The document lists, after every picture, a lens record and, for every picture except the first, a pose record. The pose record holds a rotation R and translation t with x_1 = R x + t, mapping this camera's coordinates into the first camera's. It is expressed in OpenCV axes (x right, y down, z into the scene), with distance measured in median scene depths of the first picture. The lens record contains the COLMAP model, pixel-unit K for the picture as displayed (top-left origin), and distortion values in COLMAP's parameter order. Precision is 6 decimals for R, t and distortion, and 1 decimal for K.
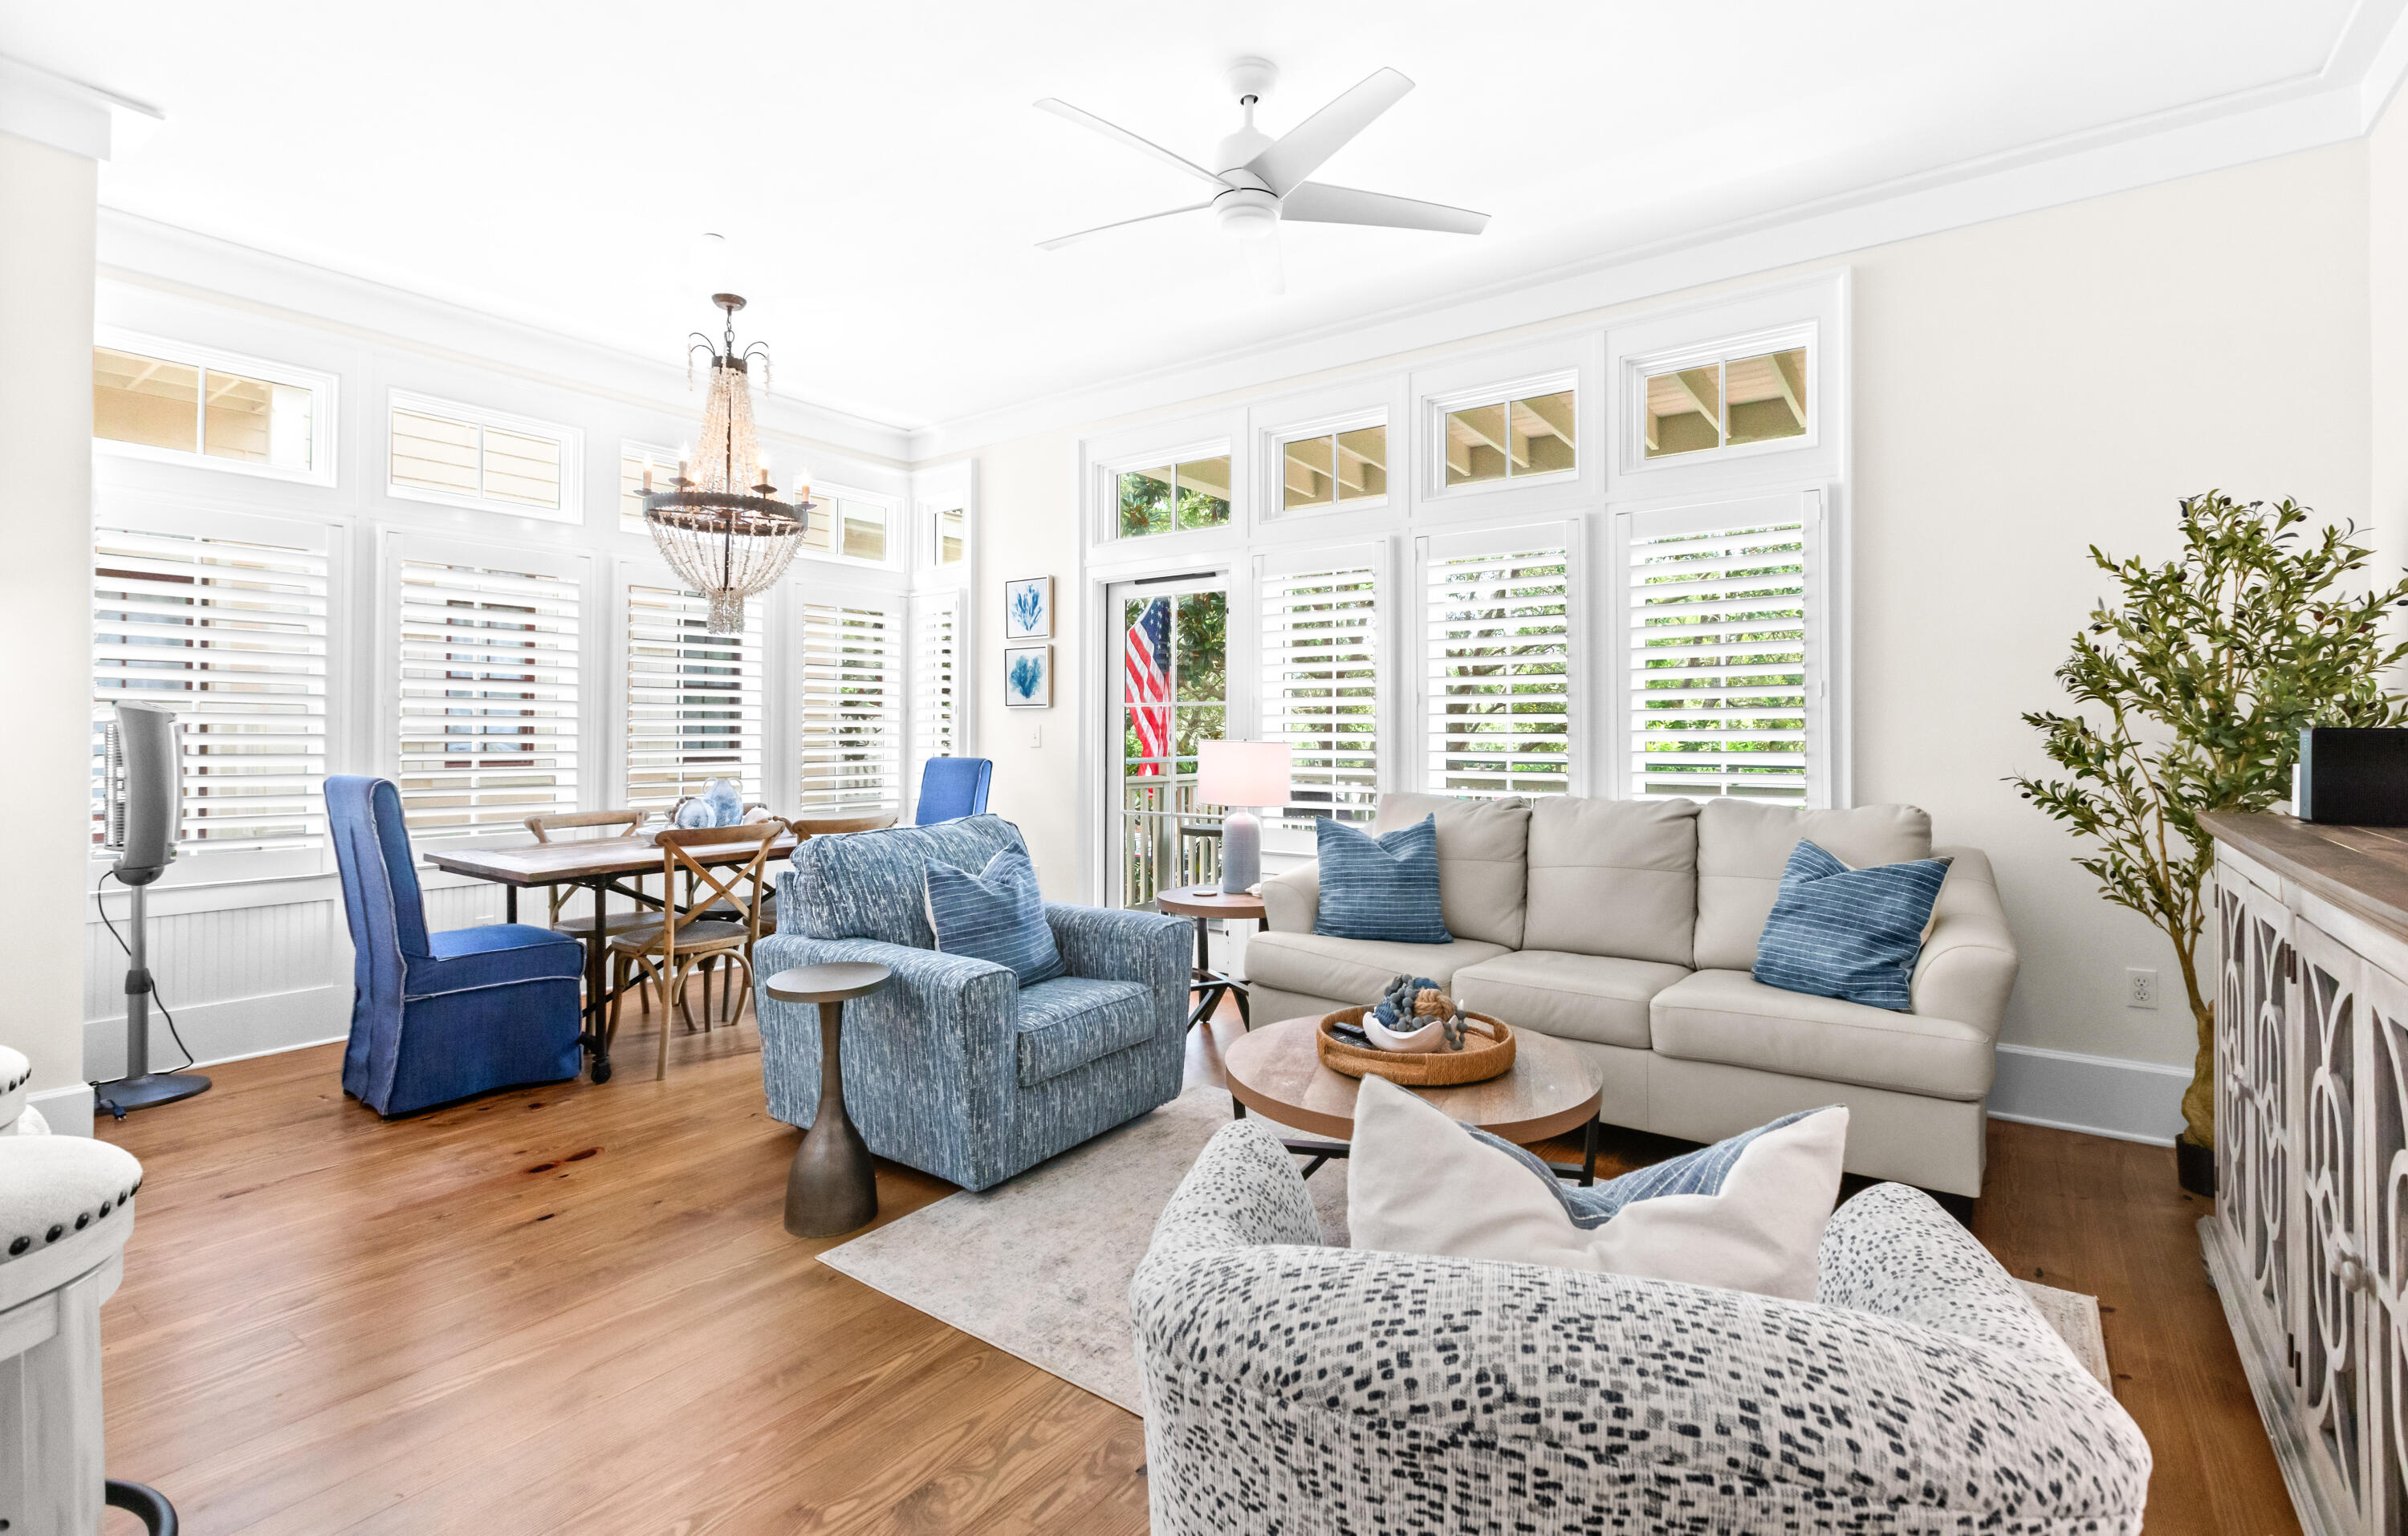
lens RADIAL K [[1084.2, 0, 1211.1], [0, 1084.2, 719.2], [0, 0, 1]] dist [0.000127, 0.000196]
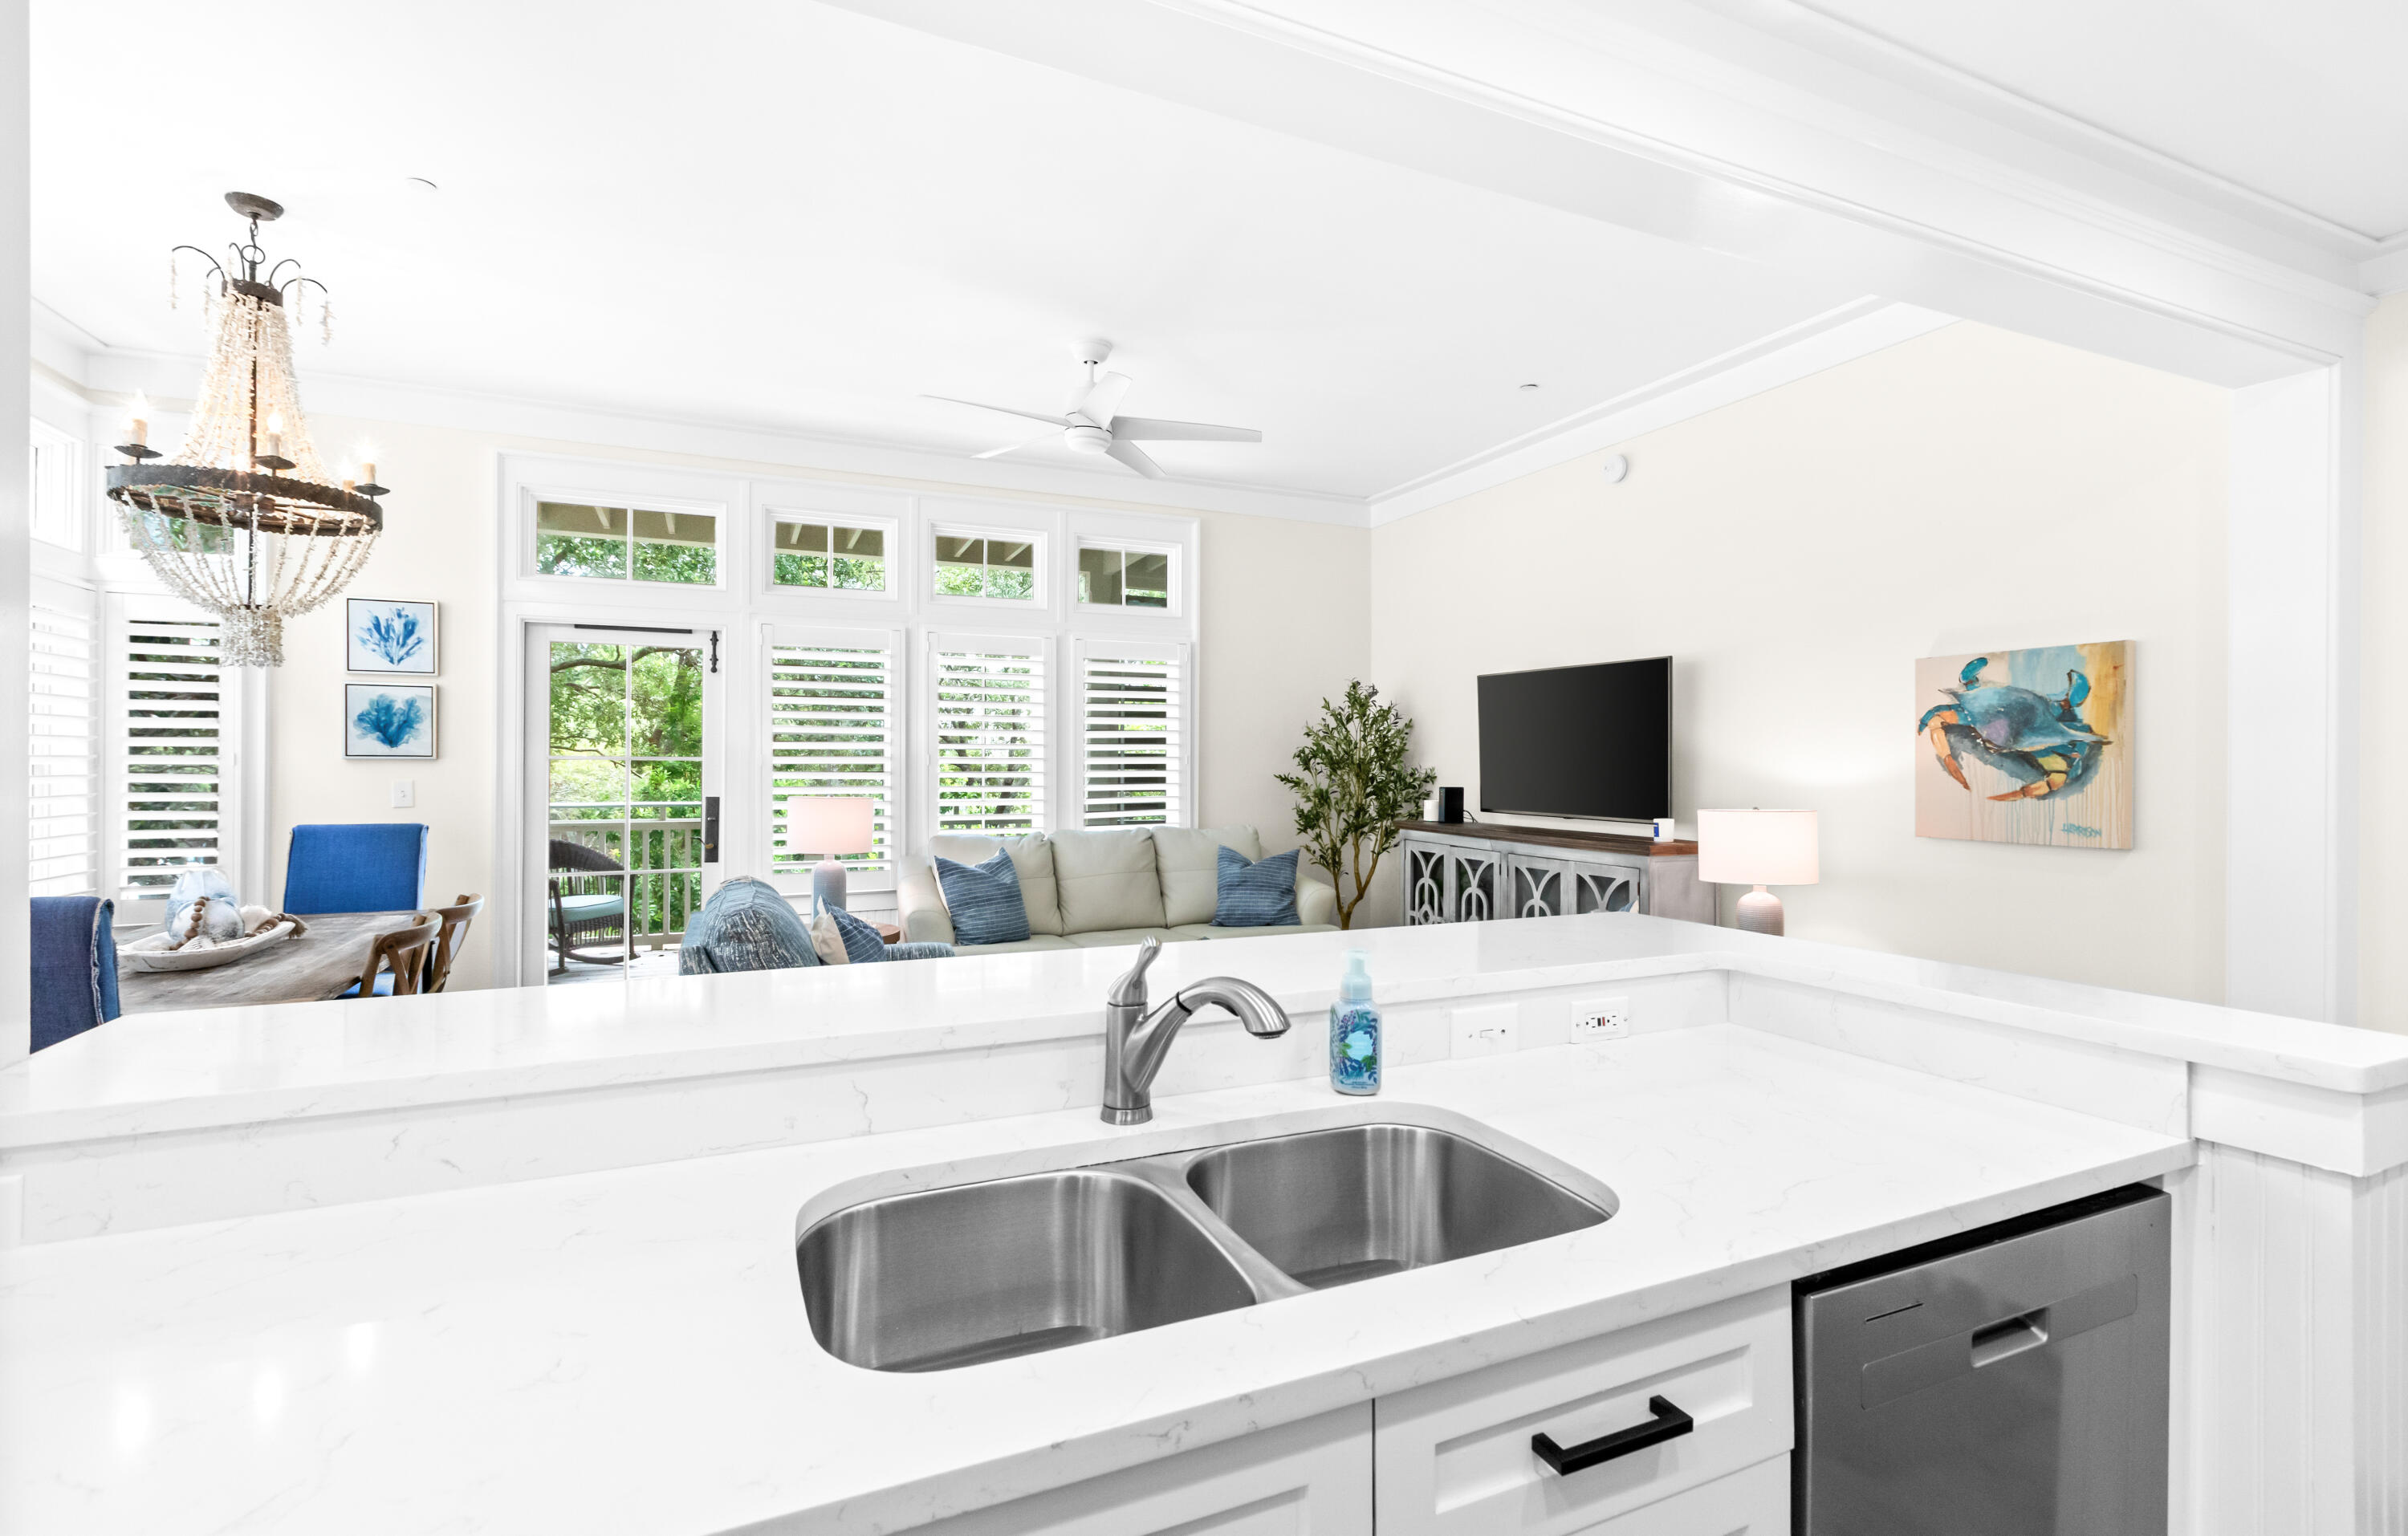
lens RADIAL K [[1083.7, 0, 1220.7], [0, 1083.7, 748.6], [0, 0, 1]] dist [0.003219, 0.000129]
pose [[0.493816, 0.013444, 0.869462, -0.861521], [-0.013834, 0.999875, -0.007603, -0.031402], [-0.869456, -0.008273, 0.493941, 0.091985]]
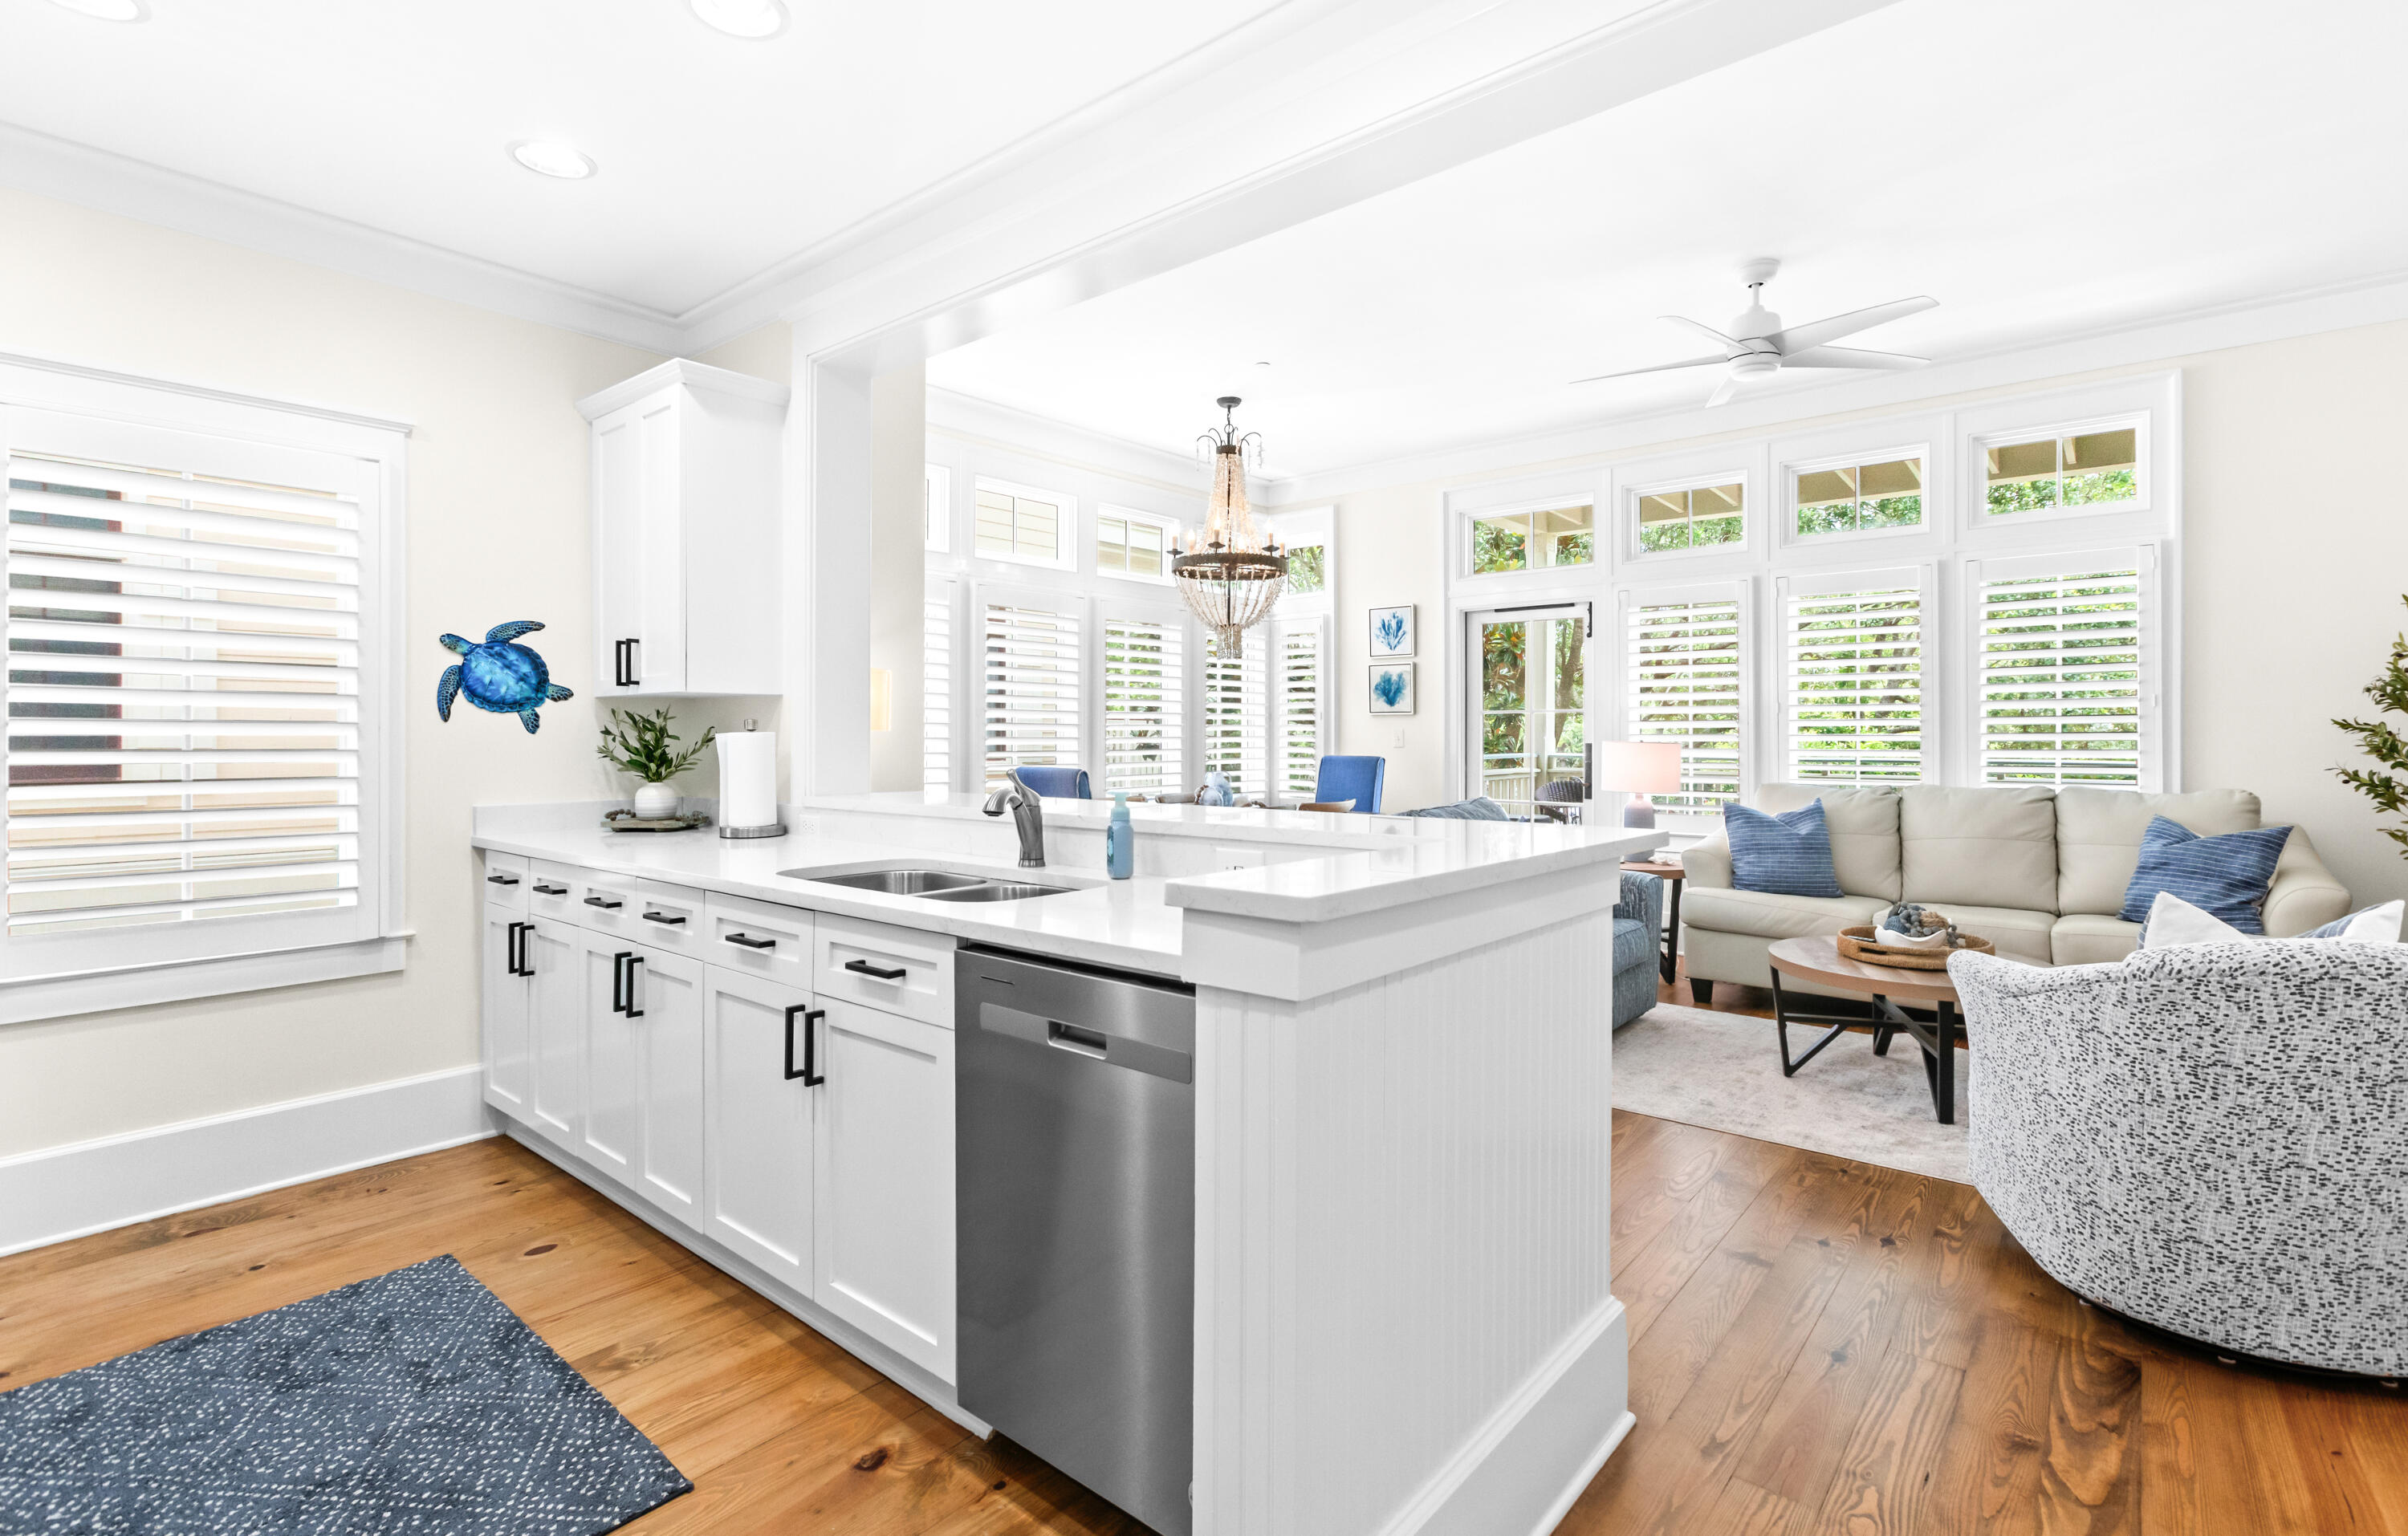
lens RADIAL K [[1110.1, 0, 1201.1], [0, 1110.1, 731.0], [0, 0, 1]] dist [0.004843, -0.004862]
pose [[0.996847, -0.001602, -0.079332, -0.427677], [0.002427, 0.999944, 0.010309, -0.007714], [0.079311, -0.010469, 0.996795, -0.373369]]
